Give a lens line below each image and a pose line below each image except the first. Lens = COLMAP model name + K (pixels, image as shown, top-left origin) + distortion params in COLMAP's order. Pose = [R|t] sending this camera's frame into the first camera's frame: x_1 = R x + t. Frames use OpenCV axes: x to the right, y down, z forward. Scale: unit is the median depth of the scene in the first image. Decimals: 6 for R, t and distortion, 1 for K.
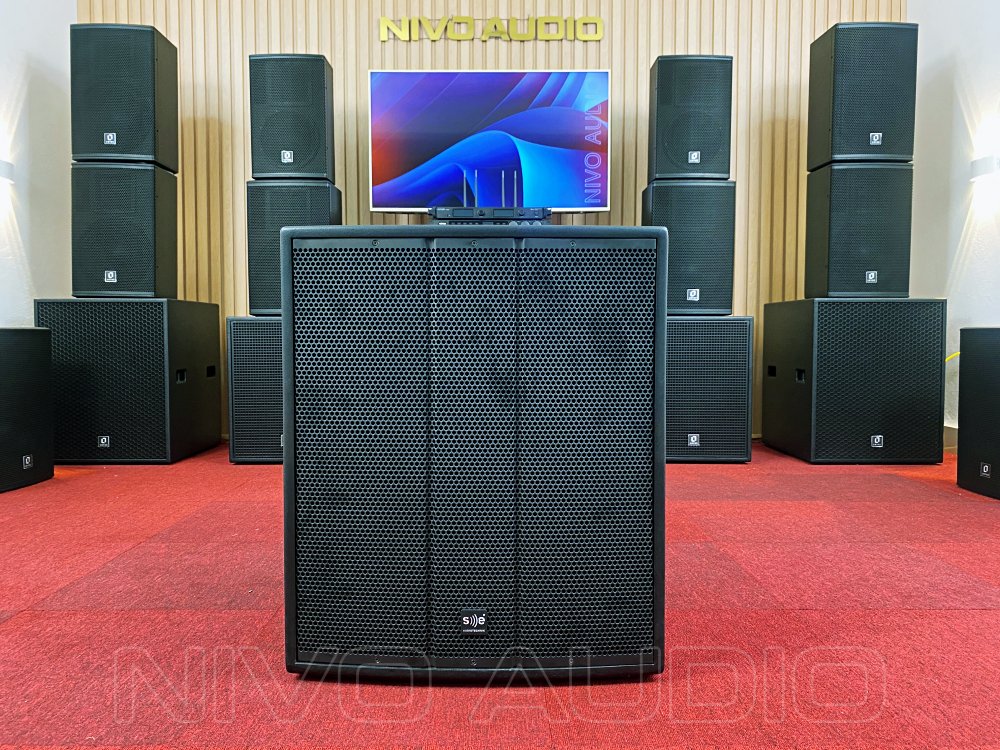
lens RADIAL K [[754.5, 0, 500.0], [0, 754.5, 375.0], [0, 0, 1]] dist [0.001021, 0.004544]
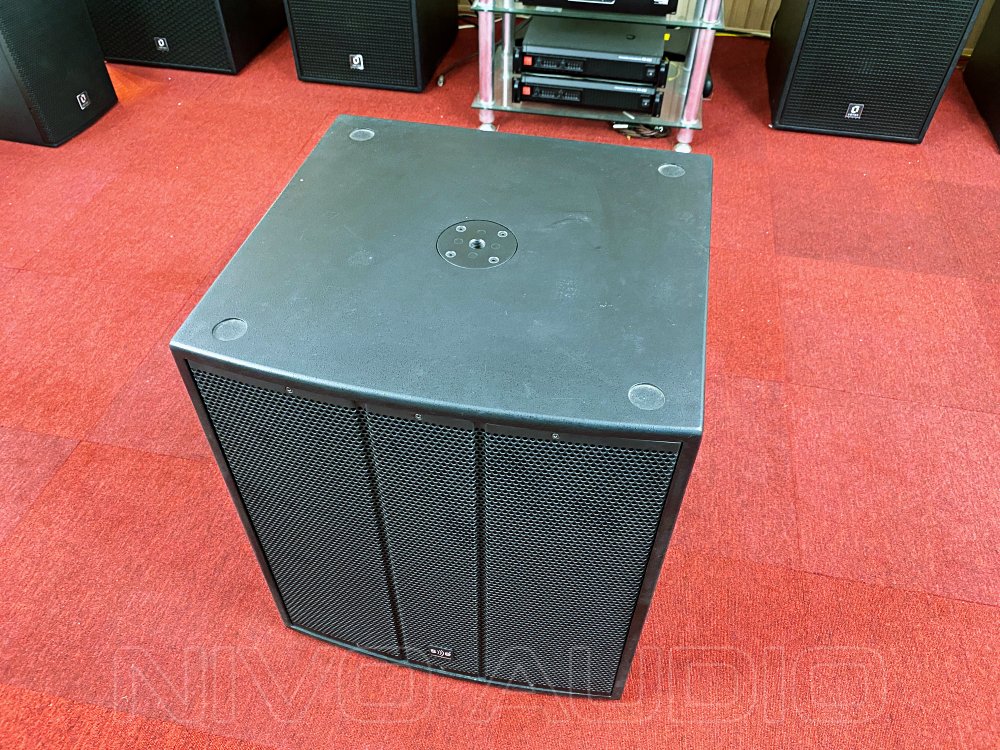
lens RADIAL K [[756.6, 0, 497.6], [0, 756.6, 361.2], [0, 0, 1]] dist [0.000345, -0.000343]
pose [[0.978236, 0.151606, -0.141666, 0.088459], [-0.016724, 0.738136, 0.674444, -0.462617], [0.206819, -0.657397, 0.724607, 0.352799]]
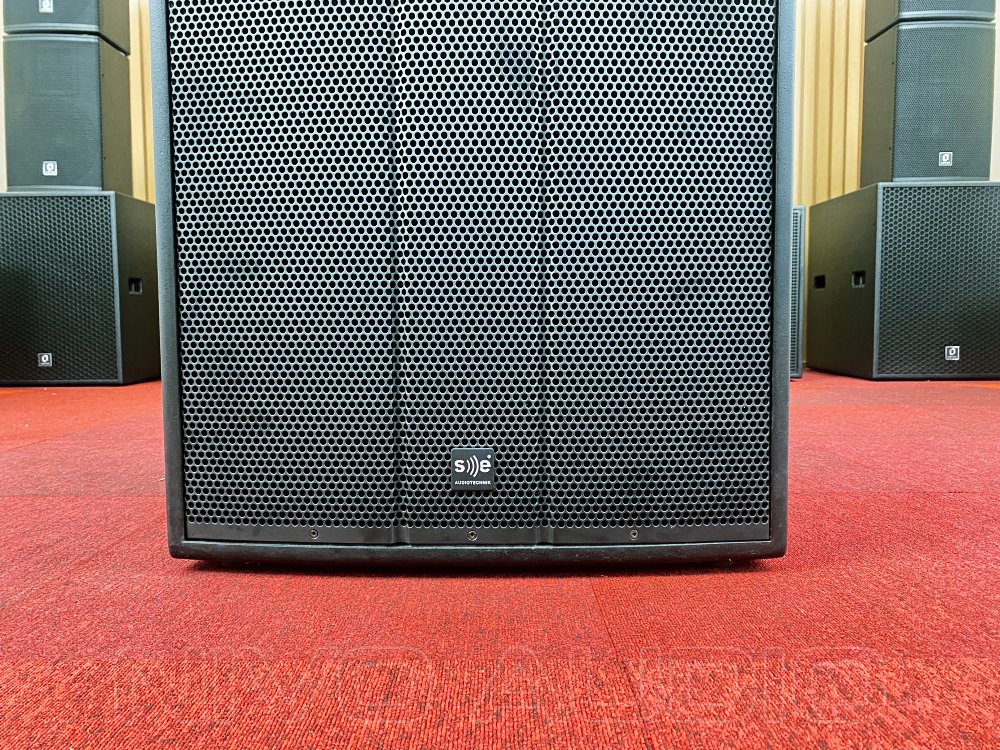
lens RADIAL K [[758.4, 0, 489.2], [0, 758.4, 367.3], [0, 0, 1]] dist [0.006772, -0.006704]
pose [[0.999825, -0.007256, -0.017268, -0.006969], [0.007576, 0.999799, 0.018539, 0.159642], [0.017130, -0.018667, 0.999679, 0.269564]]
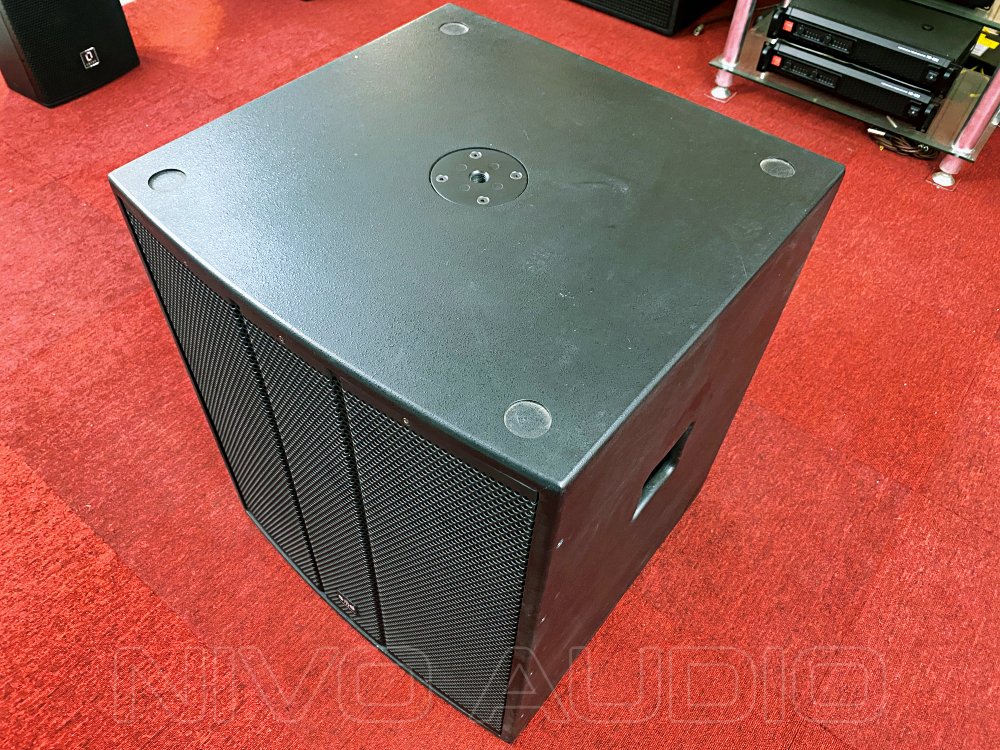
lens RADIAL K [[756.6, 0, 497.6], [0, 756.6, 361.2], [0, 0, 1]] dist [0.000345, -0.000343]
pose [[0.778857, 0.493673, -0.386870, 0.228377], [-0.068429, 0.680021, 0.729992, -0.408414], [0.623458, -0.542087, 0.563421, 0.502948]]
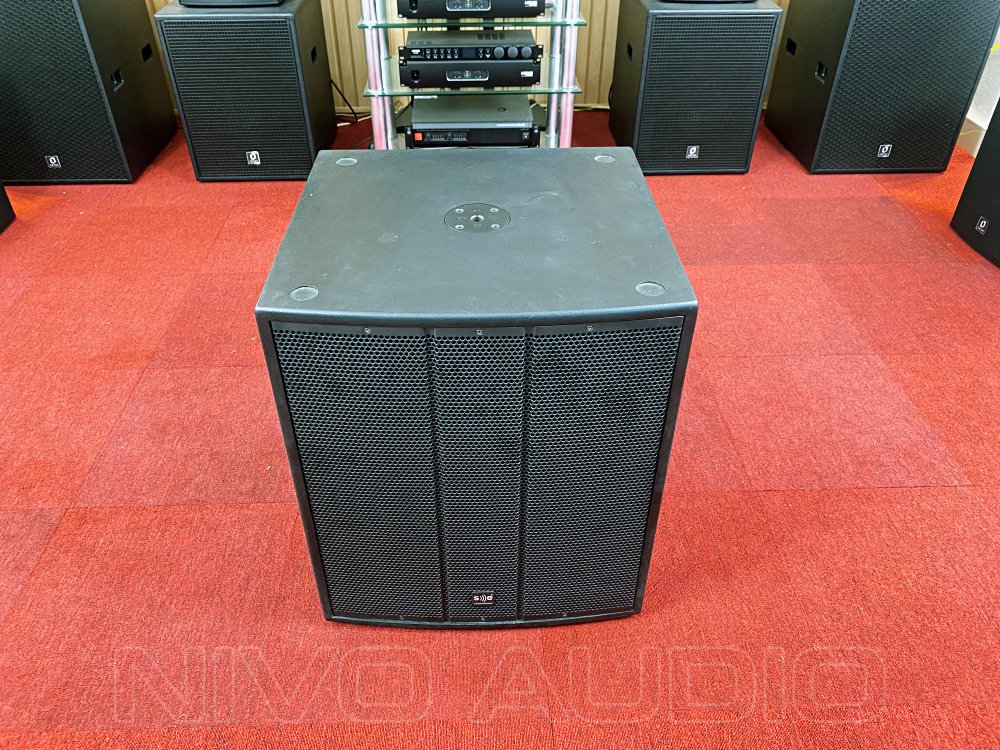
lens RADIAL K [[752.7, 0, 497.3], [0, 752.7, 363.4], [0, 0, 1]] dist [0.004780, -0.003327]
pose [[0.999517, -0.018175, 0.025214, -0.023891], [0.000814, 0.826244, 0.563312, -0.424454], [-0.031071, -0.563019, 0.825860, 0.165831]]
